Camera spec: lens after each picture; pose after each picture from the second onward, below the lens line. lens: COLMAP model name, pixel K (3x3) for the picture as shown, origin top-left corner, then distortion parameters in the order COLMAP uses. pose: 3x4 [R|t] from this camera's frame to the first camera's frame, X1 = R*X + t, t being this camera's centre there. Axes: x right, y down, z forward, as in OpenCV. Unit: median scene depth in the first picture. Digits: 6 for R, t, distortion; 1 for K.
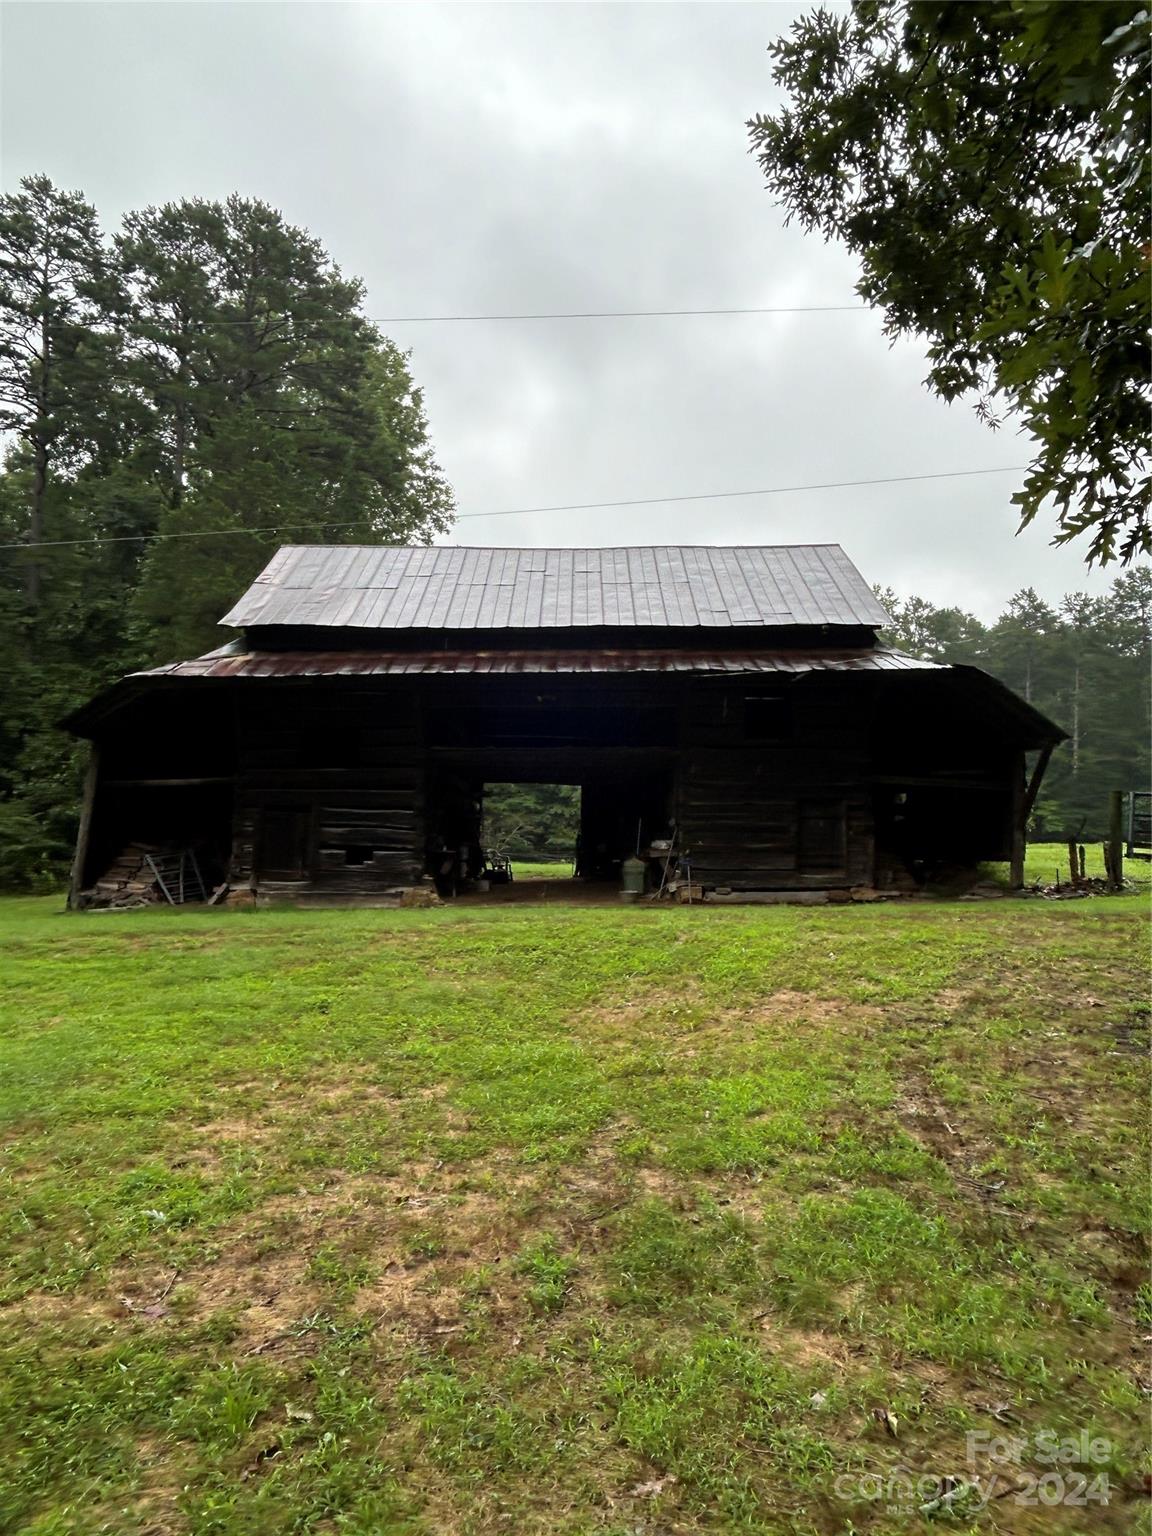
lens RADIAL K [[1032.0, 0, 575.3], [0, 1032.0, 770.3], [0, 0, 1]] dist [-0.000083, 0.001156]
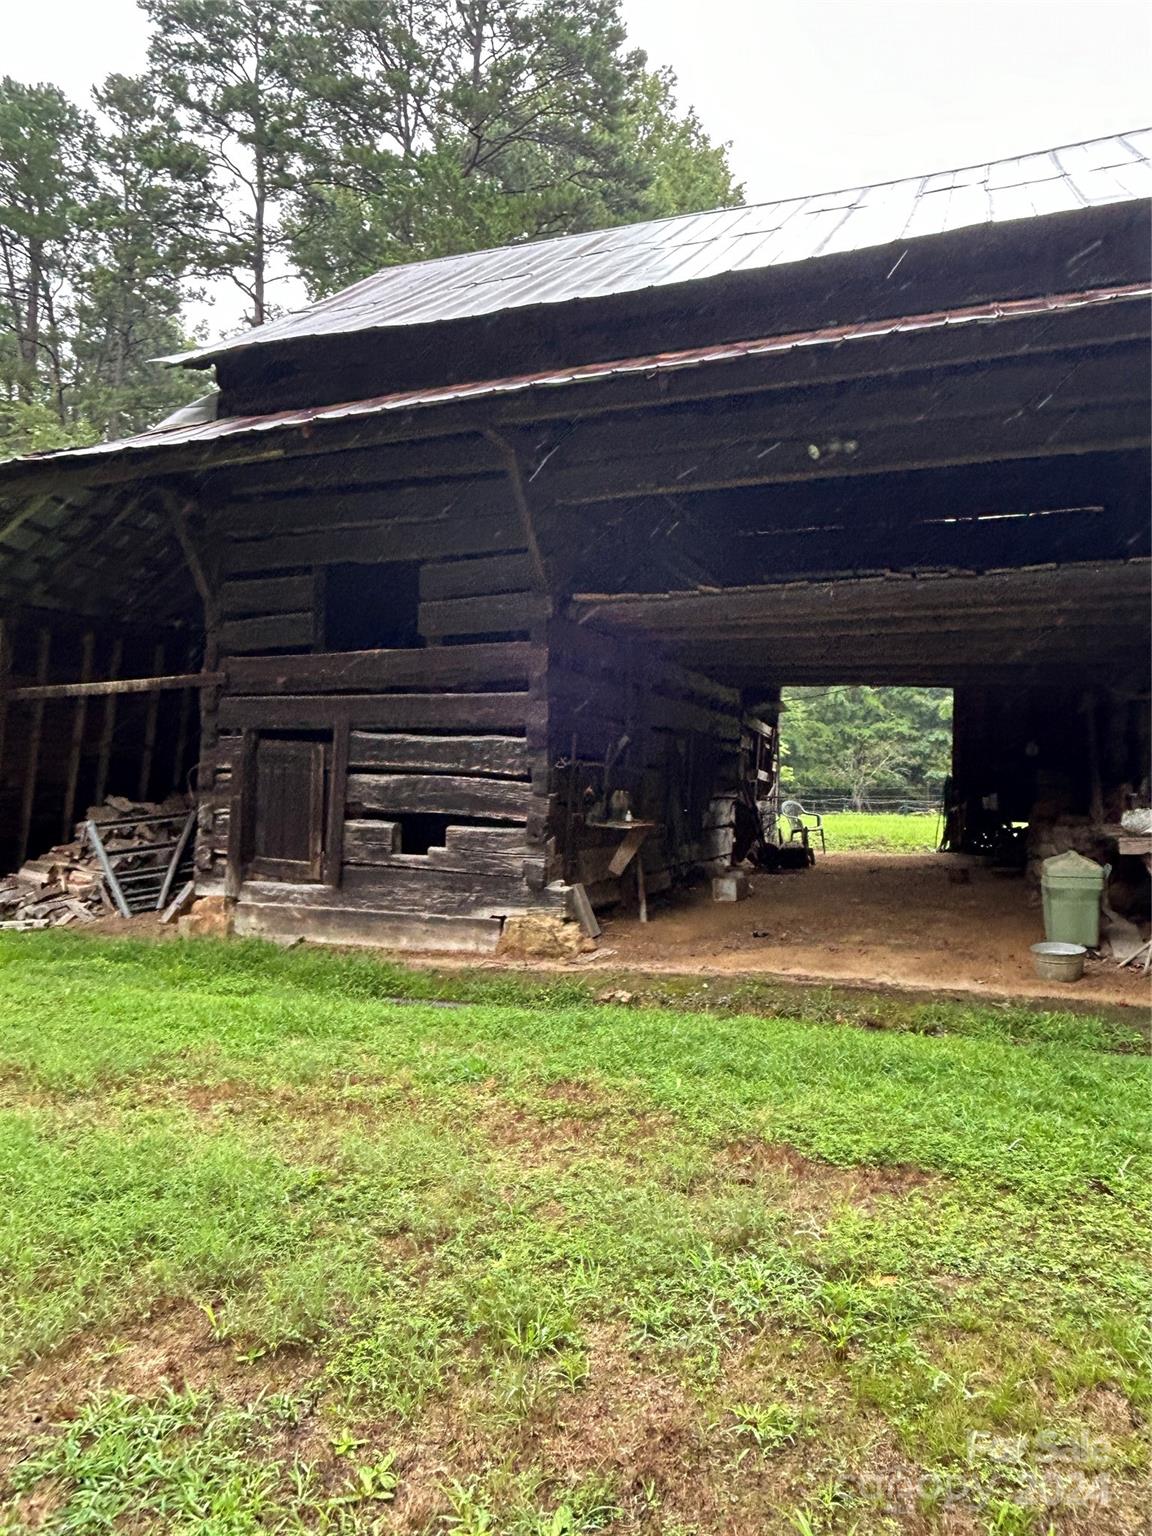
lens RADIAL K [[1032.0, 0, 575.9], [0, 1032.0, 772.2], [0, 0, 1]] dist [-0.000083, 0.001156]
pose [[0.934326, 0.002716, -0.356408, 0.021713], [0.022619, 0.997504, 0.066896, 0.025026], [0.355700, -0.070564, 0.931933, 0.592412]]
